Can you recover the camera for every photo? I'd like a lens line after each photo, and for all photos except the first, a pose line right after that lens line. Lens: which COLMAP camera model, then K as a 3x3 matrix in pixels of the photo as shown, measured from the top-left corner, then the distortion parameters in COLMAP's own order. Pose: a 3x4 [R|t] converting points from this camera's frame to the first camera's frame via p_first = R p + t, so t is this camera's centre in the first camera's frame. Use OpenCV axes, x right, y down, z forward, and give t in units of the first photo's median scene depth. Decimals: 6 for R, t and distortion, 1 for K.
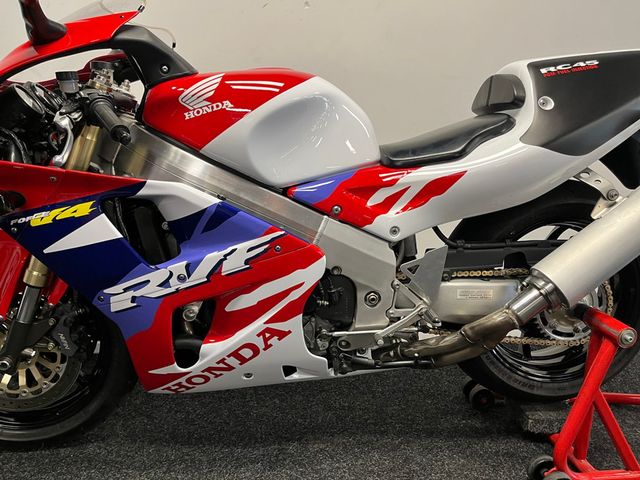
lens RADIAL K [[490.3, 0, 320.0], [0, 490.3, 240.0], [0, 0, 1]] dist [0.023023, -0.005104]
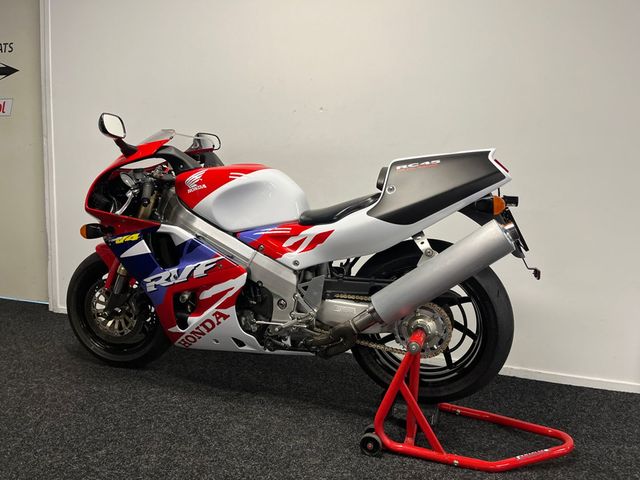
lens RADIAL K [[490.3, 0, 320.0], [0, 490.3, 240.0], [0, 0, 1]] dist [0.023023, -0.005104]
pose [[0.918366, 0.072065, -0.389114, 0.879834], [-0.100942, 0.993412, -0.054256, -0.015664], [0.382641, 0.089105, 0.919590, -0.485824]]
